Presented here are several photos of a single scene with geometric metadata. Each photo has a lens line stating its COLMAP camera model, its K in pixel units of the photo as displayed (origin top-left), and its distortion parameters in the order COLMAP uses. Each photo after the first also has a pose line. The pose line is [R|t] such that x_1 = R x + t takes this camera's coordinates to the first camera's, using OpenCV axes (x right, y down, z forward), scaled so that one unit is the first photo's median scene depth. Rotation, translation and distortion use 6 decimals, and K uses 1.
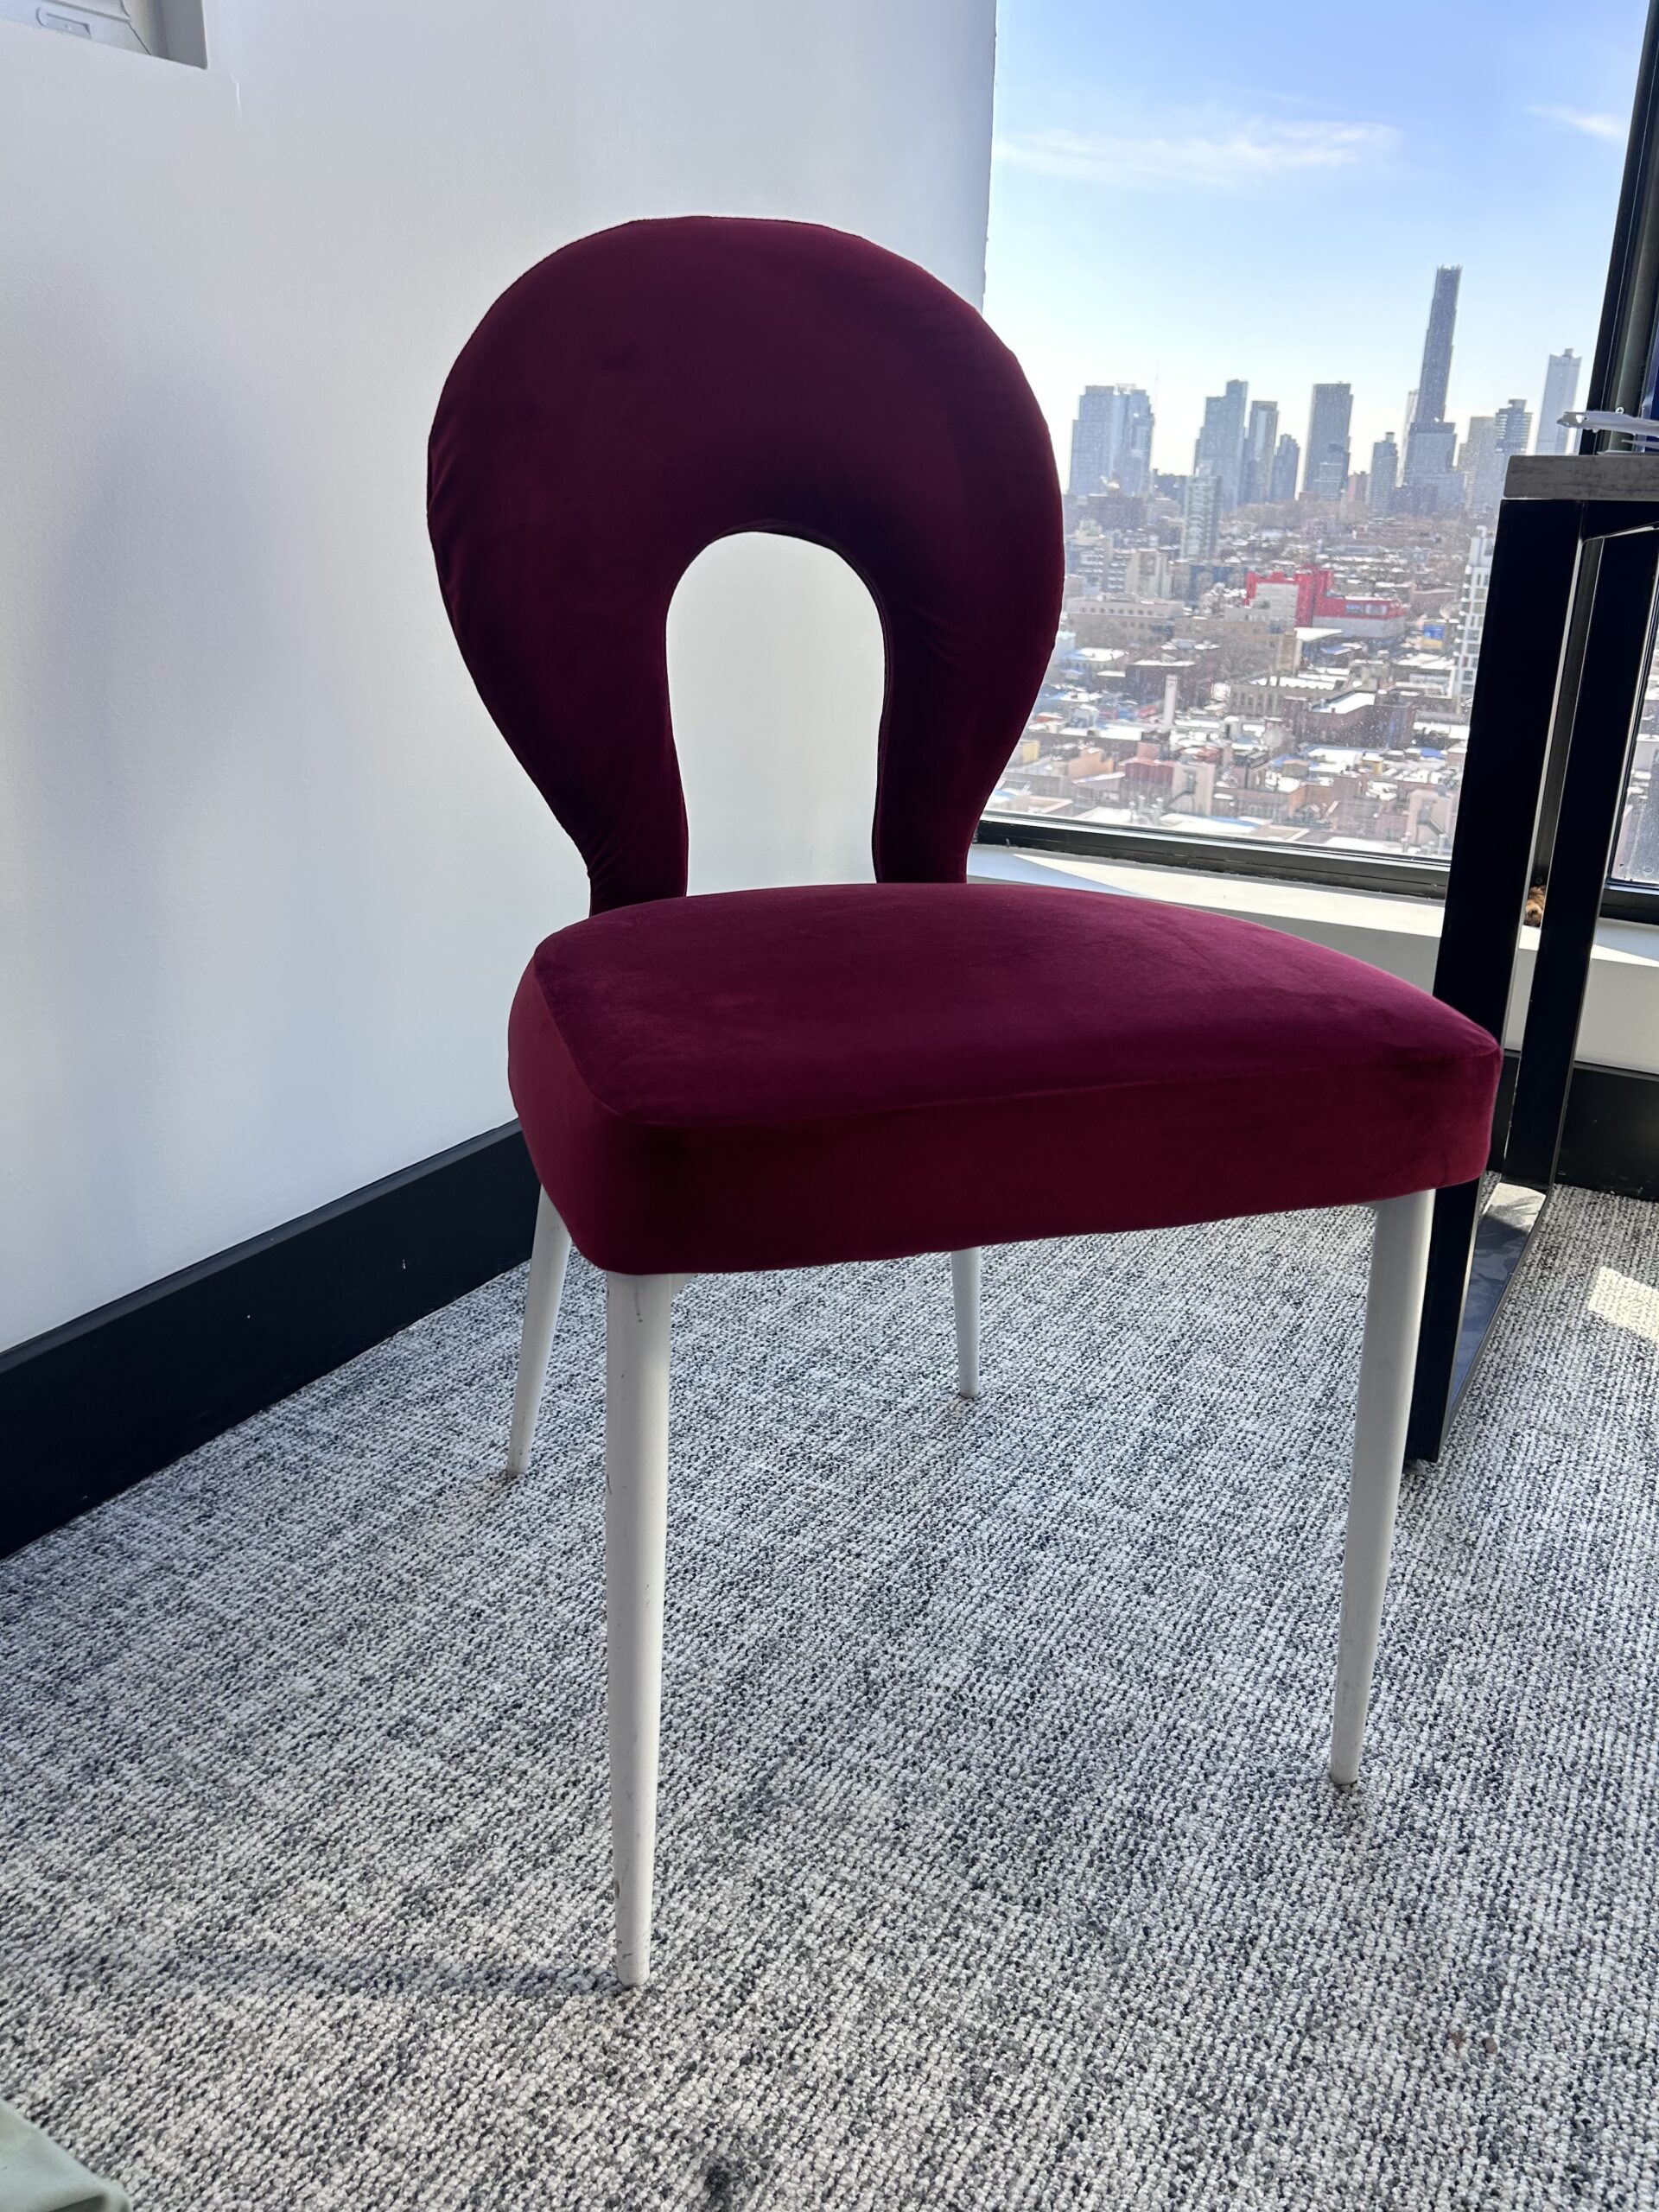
lens RADIAL K [[1669.5, 0, 848.6], [0, 1669.5, 1113.4], [0, 0, 1]] dist [0.037642, -0.047025]
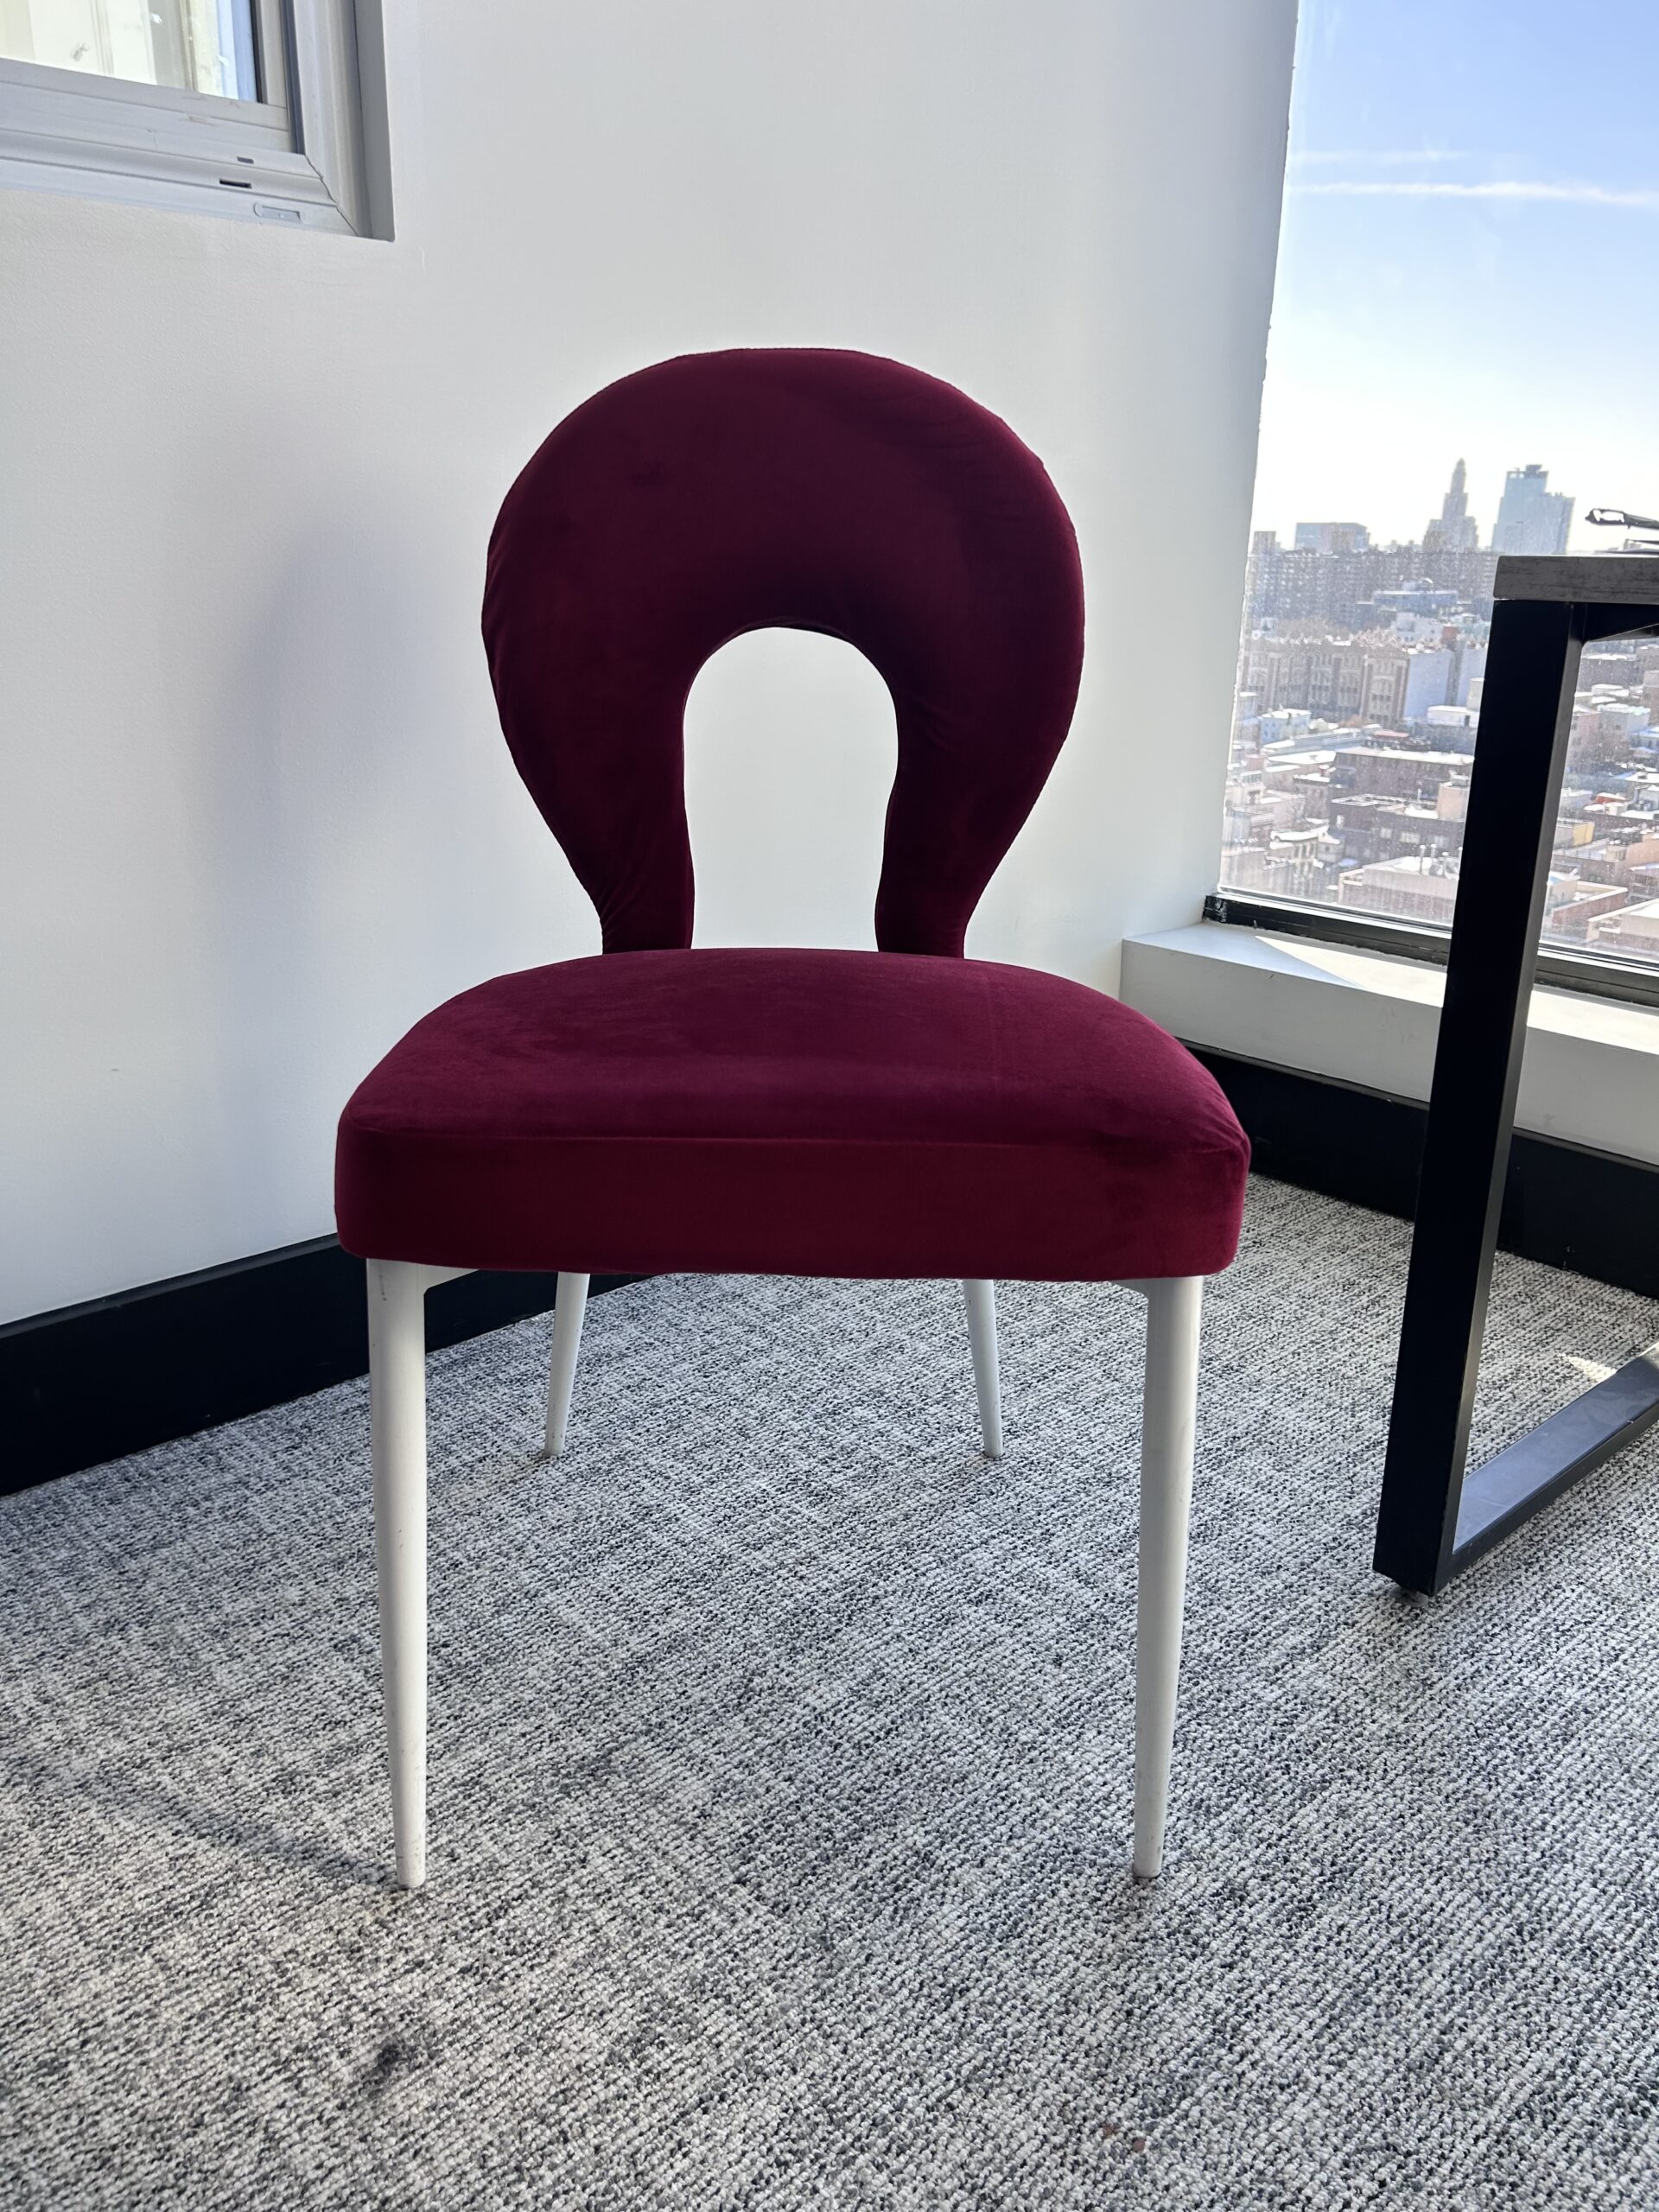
lens RADIAL K [[1669.5, 0, 817.3], [0, 1669.5, 1113.6], [0, 0, 1]] dist [0.037642, -0.047025]
pose [[0.948854, 0.095576, -0.300902, 0.365814], [-0.106337, 0.994138, -0.019548, -0.011172], [0.297270, 0.050545, 0.953455, -0.031268]]
